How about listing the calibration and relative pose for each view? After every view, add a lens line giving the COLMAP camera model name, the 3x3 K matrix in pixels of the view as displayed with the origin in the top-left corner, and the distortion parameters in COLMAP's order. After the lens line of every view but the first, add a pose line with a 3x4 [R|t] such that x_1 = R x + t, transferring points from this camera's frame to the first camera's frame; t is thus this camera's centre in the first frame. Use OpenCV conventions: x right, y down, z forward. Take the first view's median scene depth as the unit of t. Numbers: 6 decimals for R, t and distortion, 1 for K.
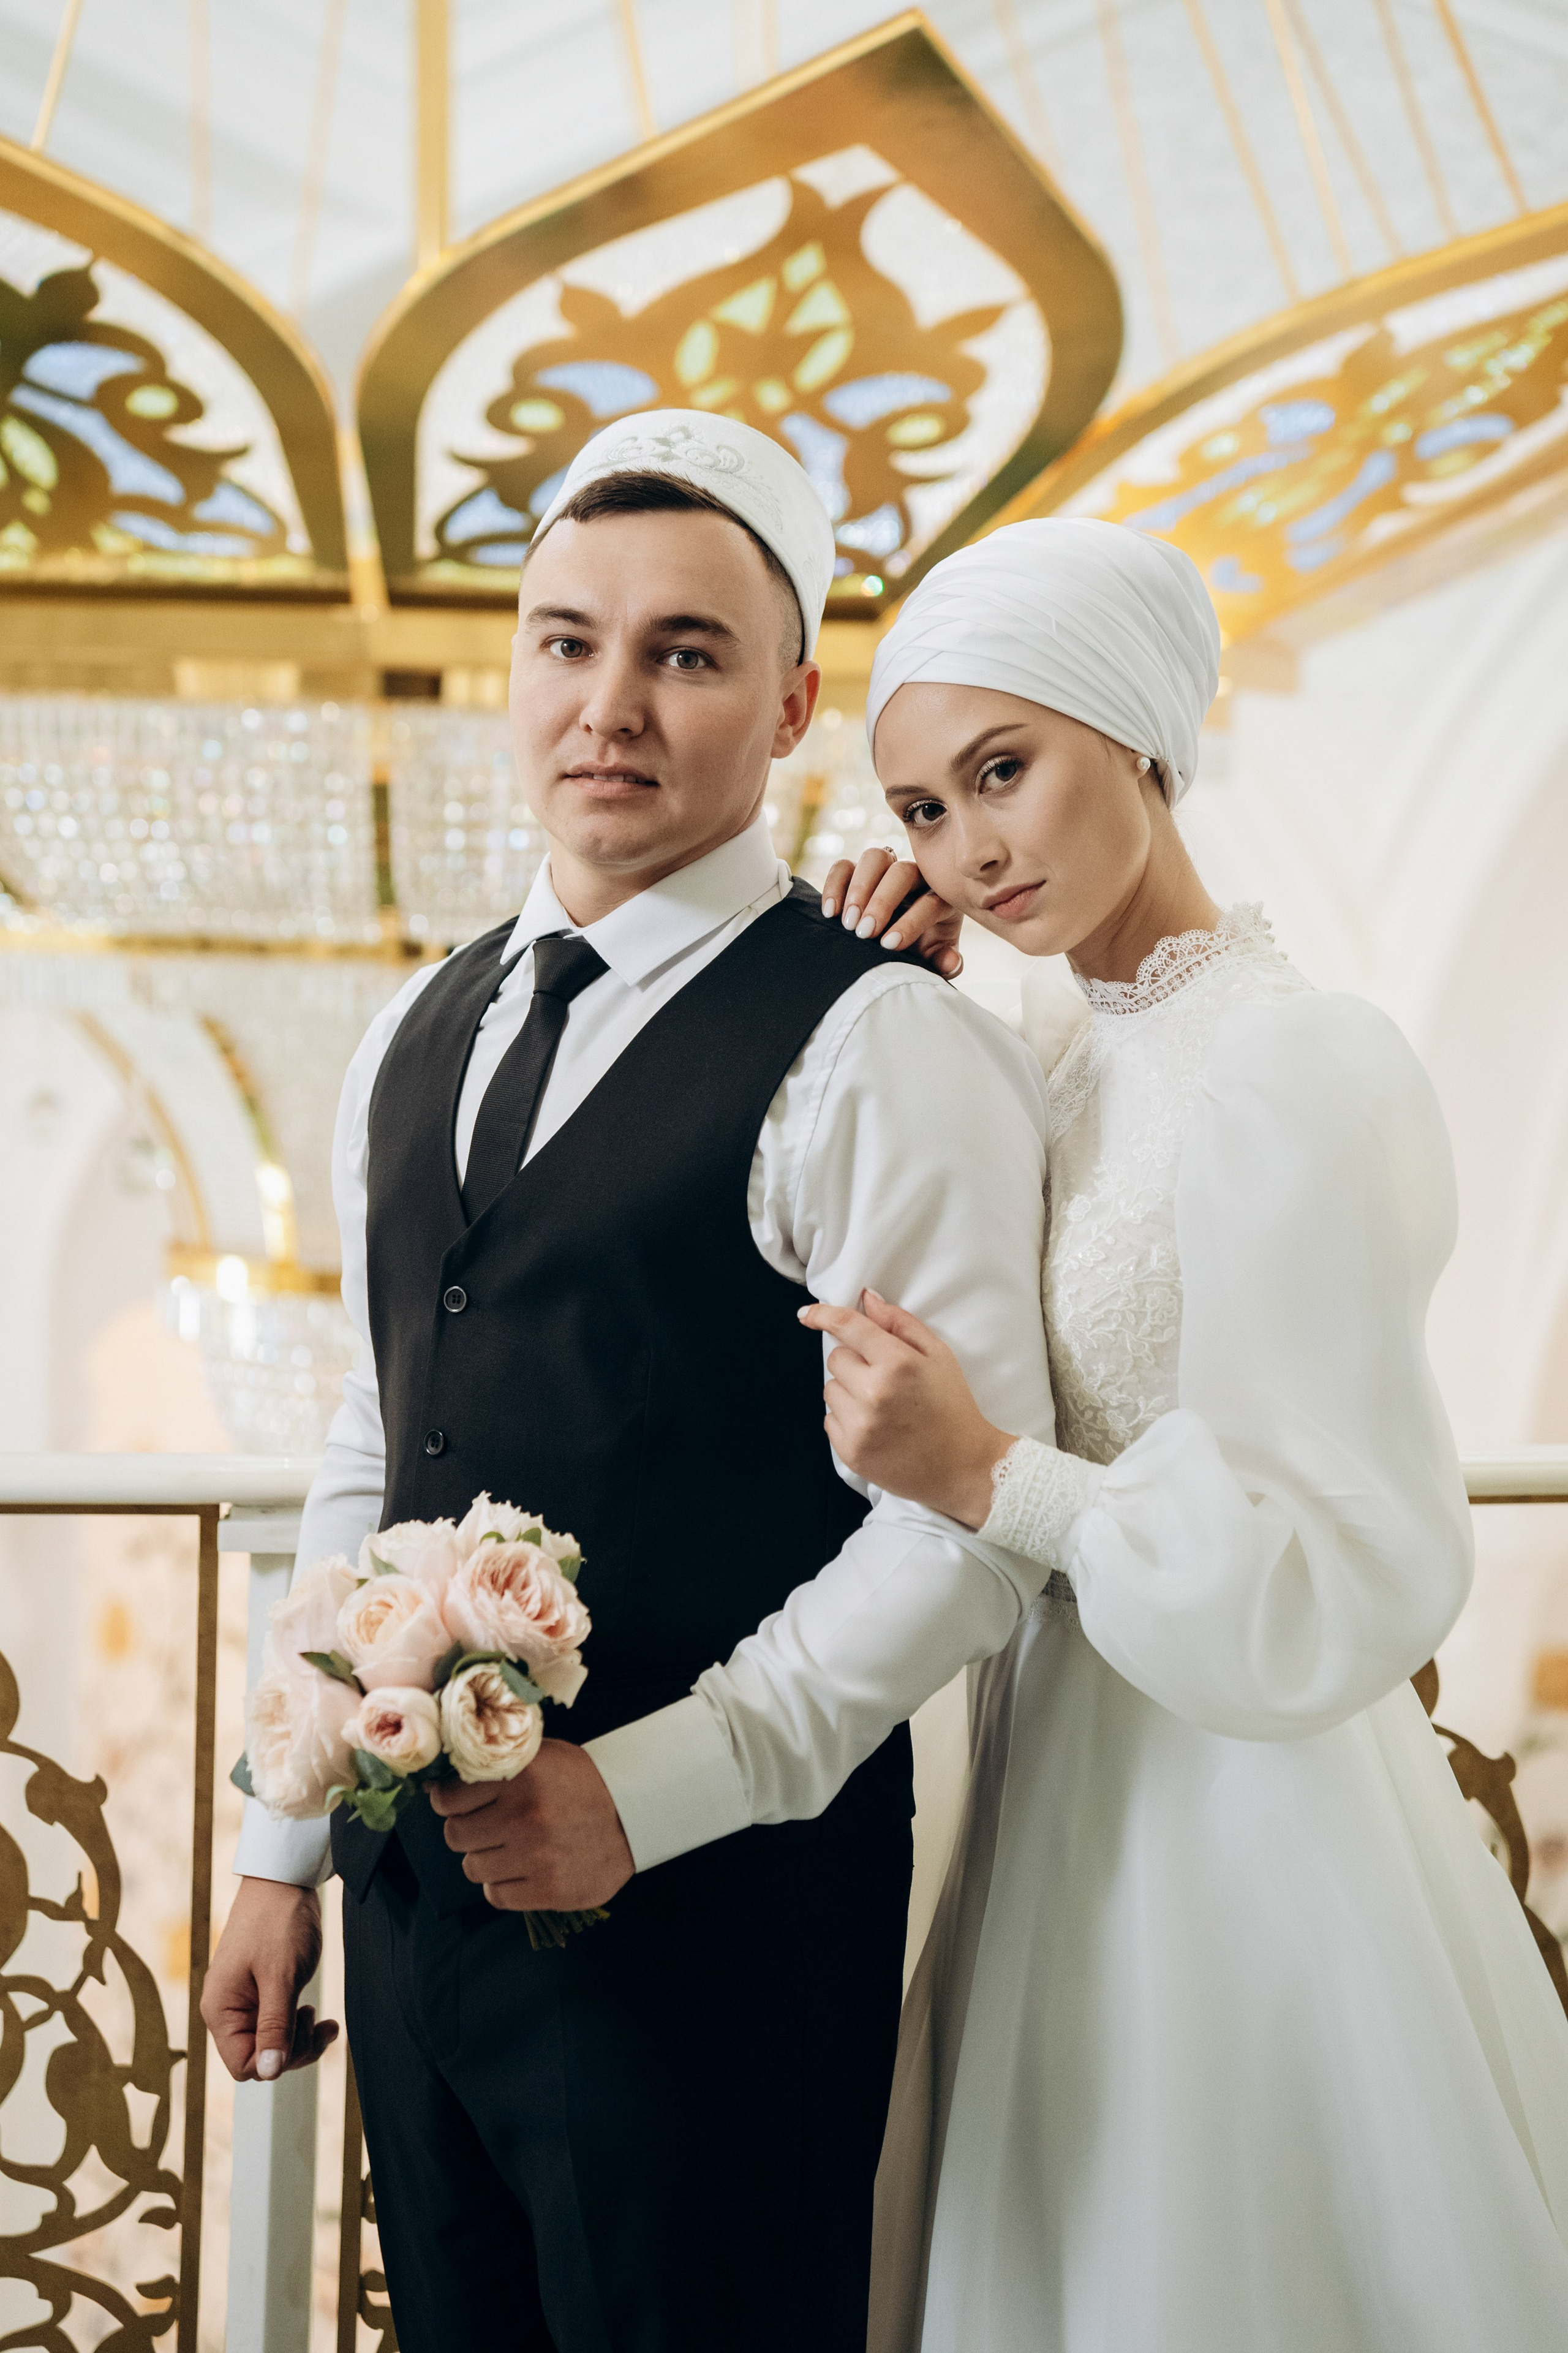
lens RADIAL K [[5115.7, 0, 806.2], [0, 5115.7, 1178.6], [0, 0, 1]] dist [0.798136, 0.000000]
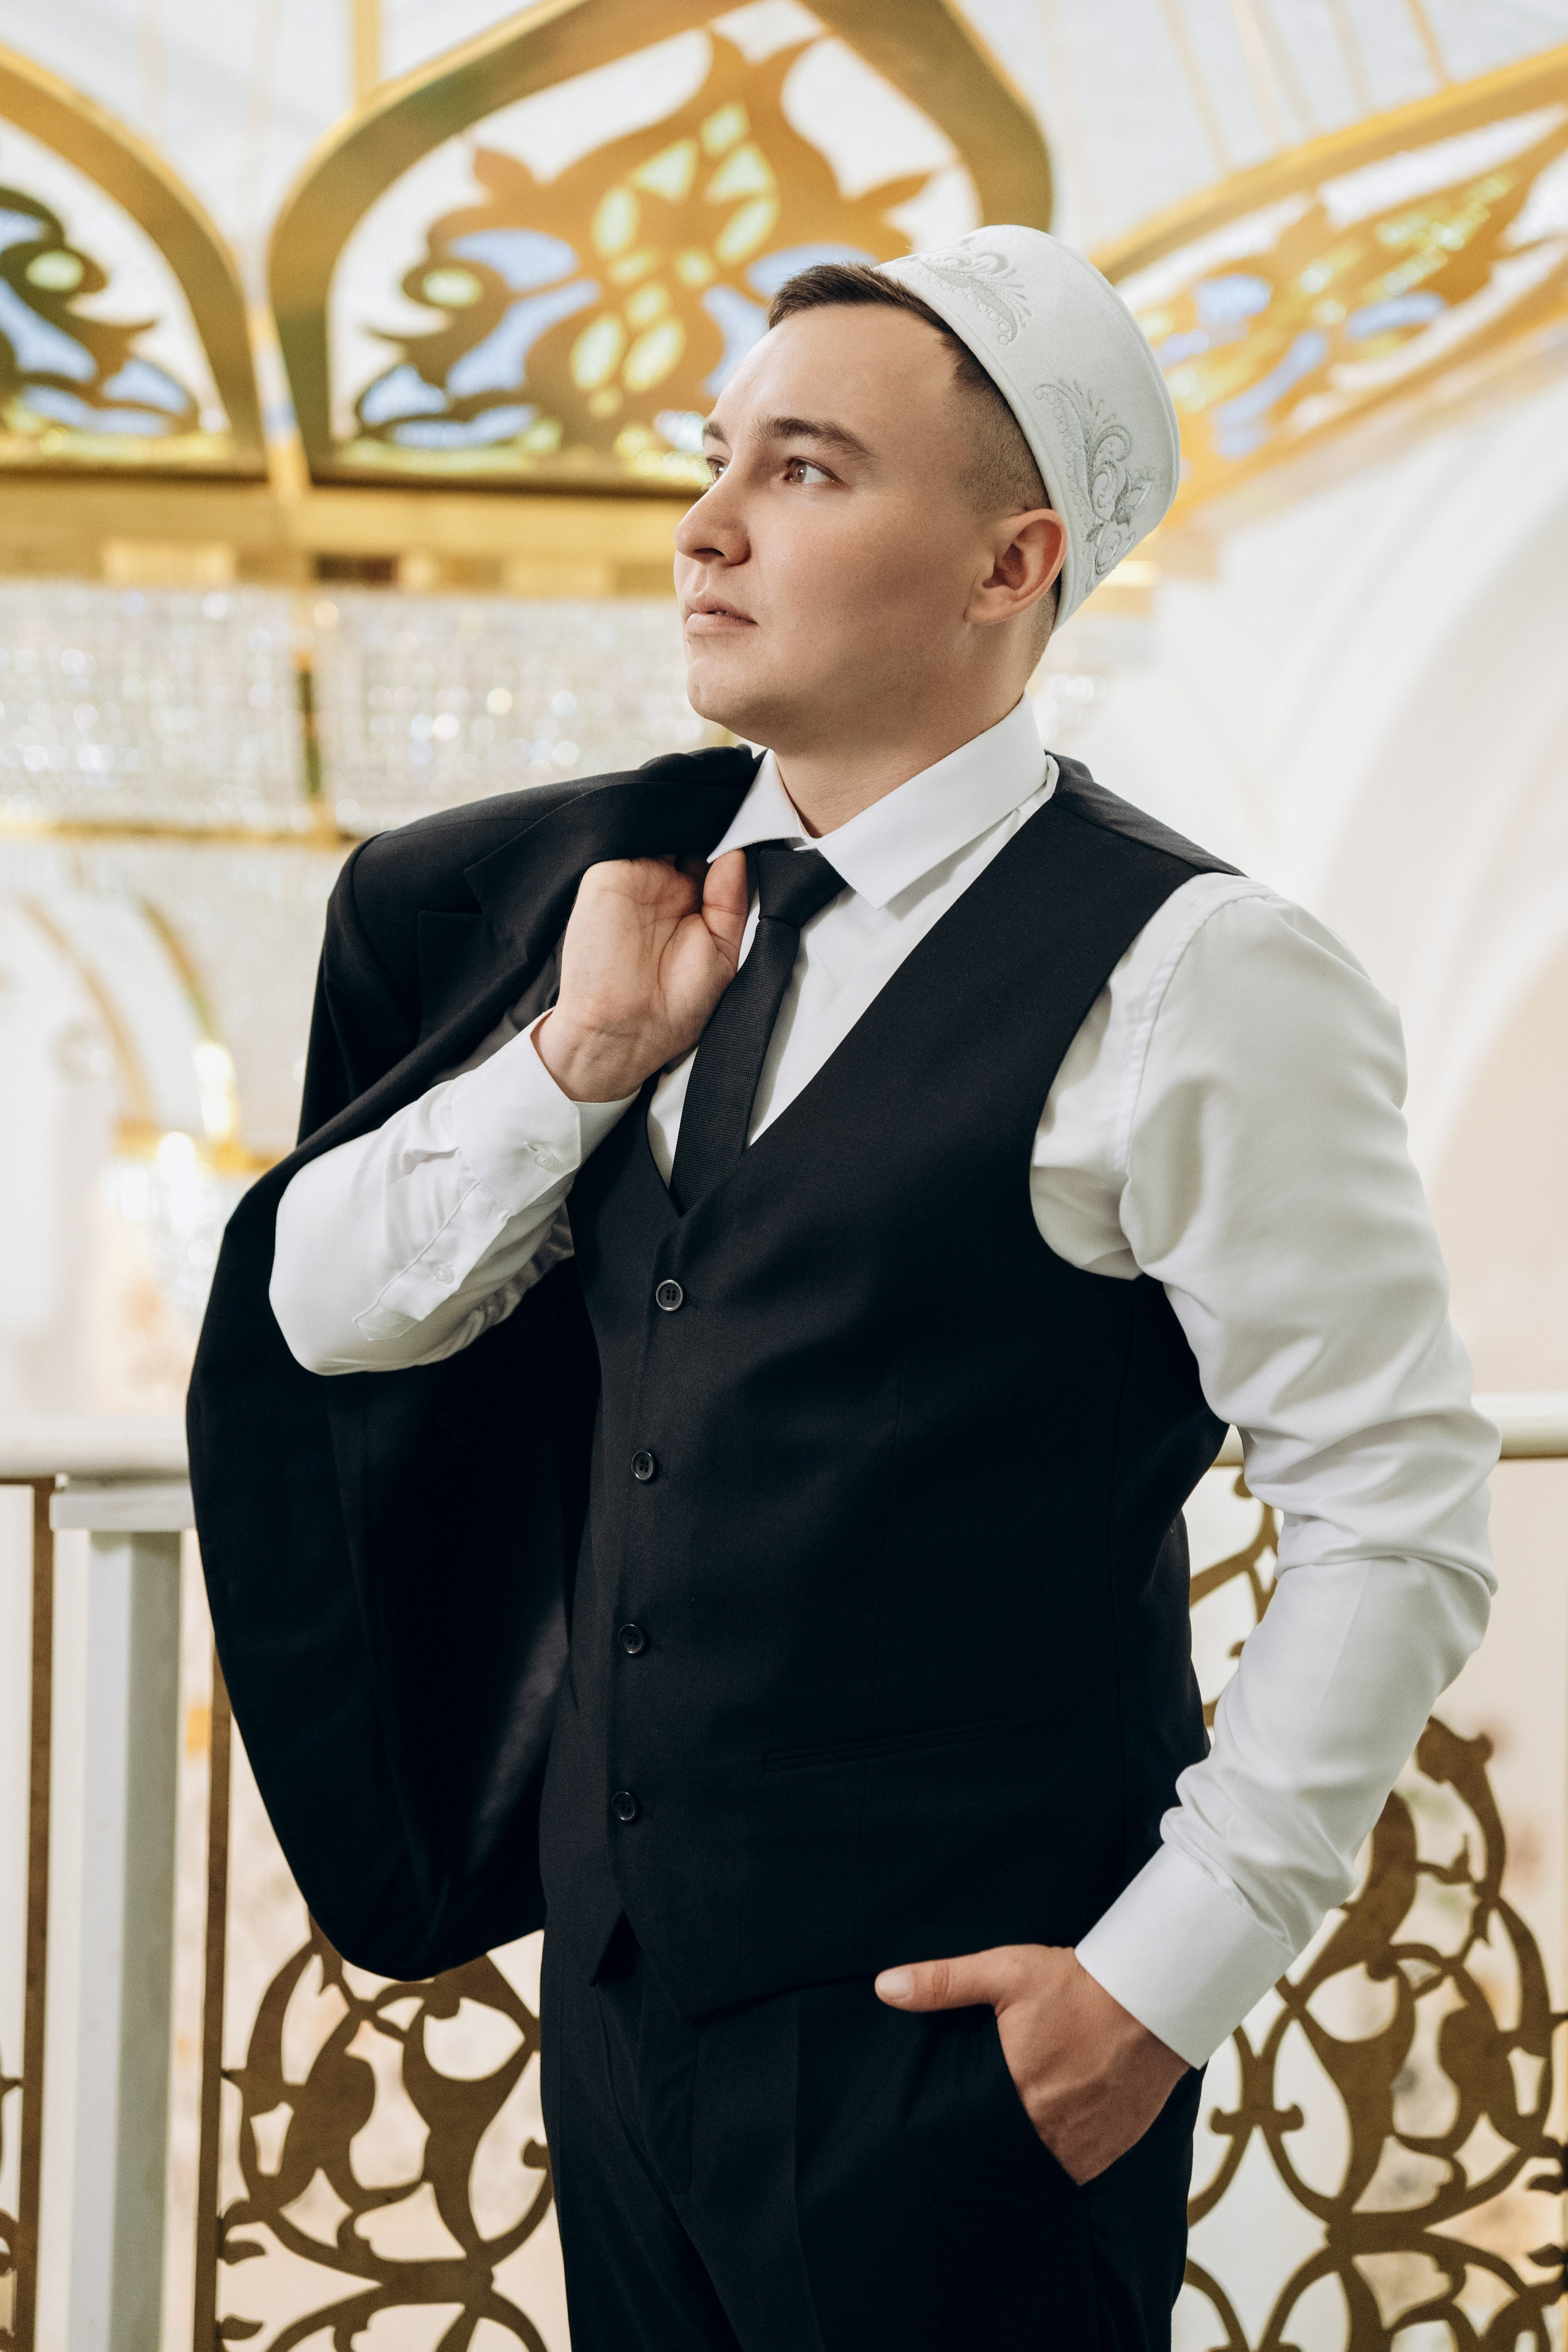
lens RADIAL K [[4202.9, 0, 780.4], [0, 4202.9, 1176.8], [0, 0, 1]] dist [0.548838, 0.000000]
pose [[0.999997, -0.000150, 0.002619, 0.007250], [0.000039, 0.999103, 0.042345, -0.014176], [-0.002623, -0.042344, 0.999100, 0.182413]]
